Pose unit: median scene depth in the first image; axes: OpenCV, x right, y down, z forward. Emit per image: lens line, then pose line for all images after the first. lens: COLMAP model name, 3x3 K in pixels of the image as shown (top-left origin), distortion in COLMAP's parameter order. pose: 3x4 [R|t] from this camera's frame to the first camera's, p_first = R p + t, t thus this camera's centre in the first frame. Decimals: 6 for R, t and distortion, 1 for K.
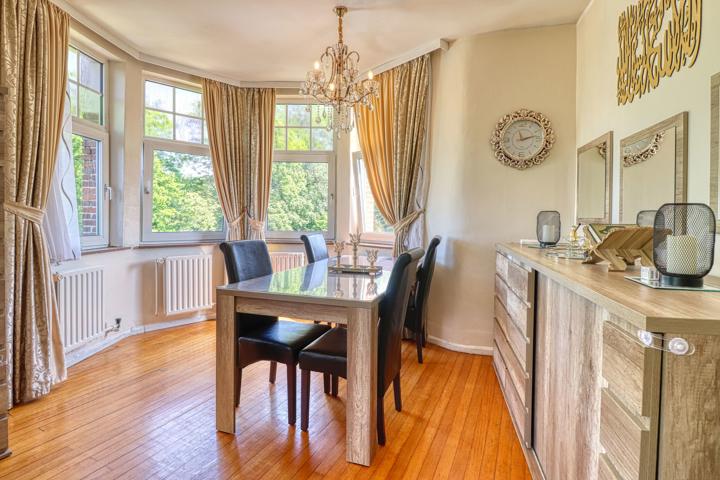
lens RADIAL K [[358.7, 0, 362.9], [0, 358.7, 227.1], [0, 0, 1]] dist [0.002089, -0.010954]
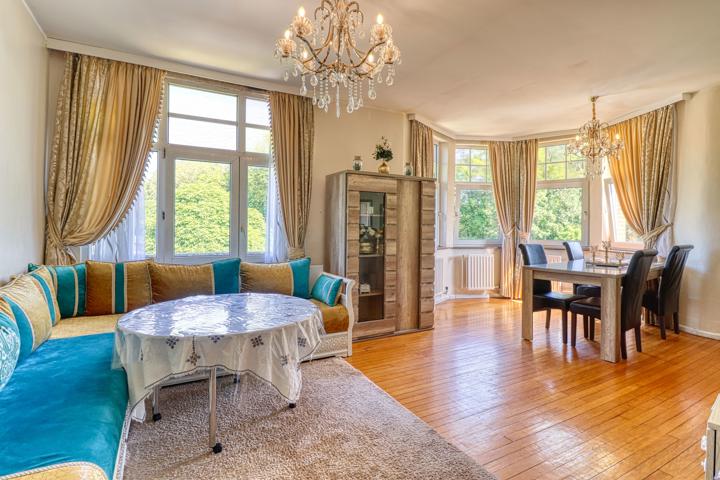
lens RADIAL K [[358.7, 0, 362.9], [0, 358.7, 227.1], [0, 0, 1]] dist [0.002089, -0.010954]
pose [[0.811223, -0.006962, -0.584695, 0.022501], [-0.011806, 0.999530, -0.028282, 0.011664], [0.584617, 0.029846, 0.810760, -0.643376]]
